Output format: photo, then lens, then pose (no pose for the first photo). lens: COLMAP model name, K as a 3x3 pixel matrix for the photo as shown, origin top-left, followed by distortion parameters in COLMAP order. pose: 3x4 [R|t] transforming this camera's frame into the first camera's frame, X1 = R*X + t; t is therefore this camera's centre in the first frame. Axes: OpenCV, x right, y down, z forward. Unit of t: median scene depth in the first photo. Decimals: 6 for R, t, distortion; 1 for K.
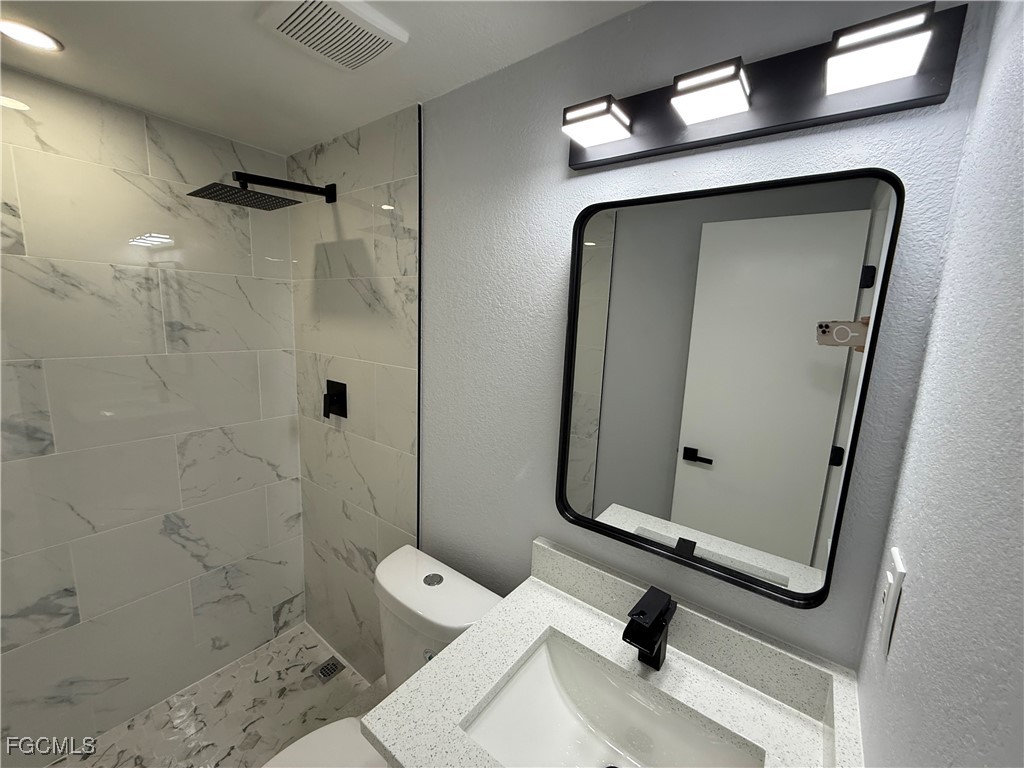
lens RADIAL K [[408.1, 0, 506.5], [0, 408.1, 383.8], [0, 0, 1]] dist [0.000426, -0.000015]
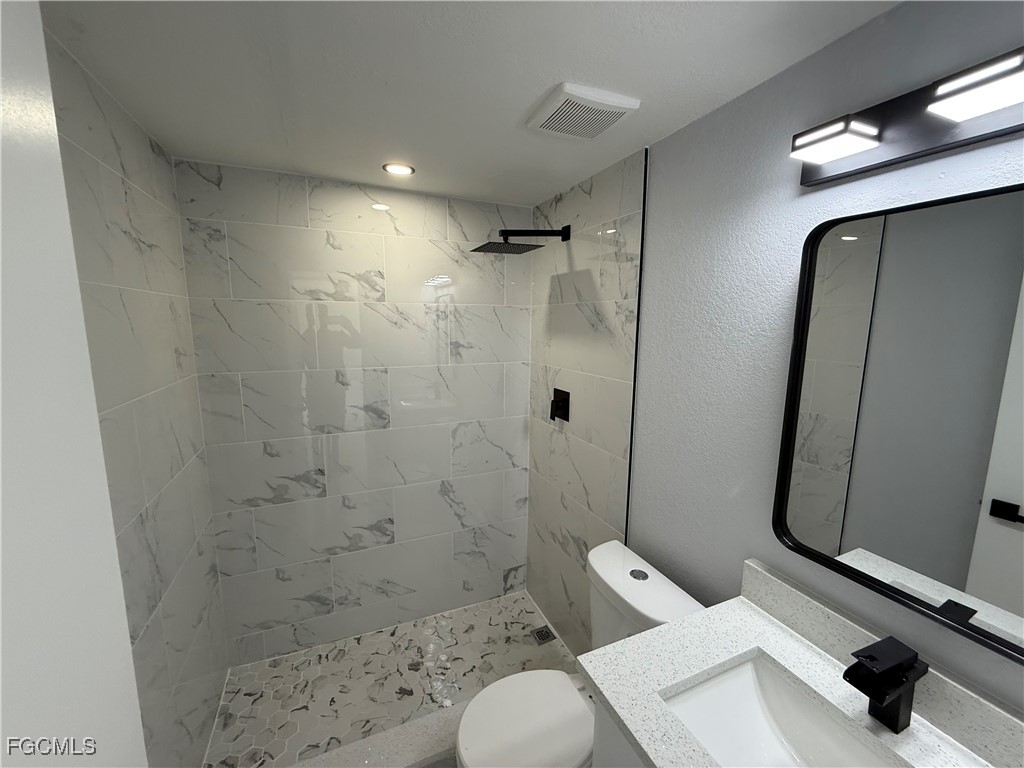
lens RADIAL K [[408.1, 0, 509.2], [0, 408.1, 384.1], [0, 0, 1]] dist [0.000426, -0.000015]
pose [[0.875854, 0.039507, -0.480956, 0.020830], [-0.051072, 0.998635, -0.010976, -0.002518], [0.479866, 0.034177, 0.876676, -0.136196]]
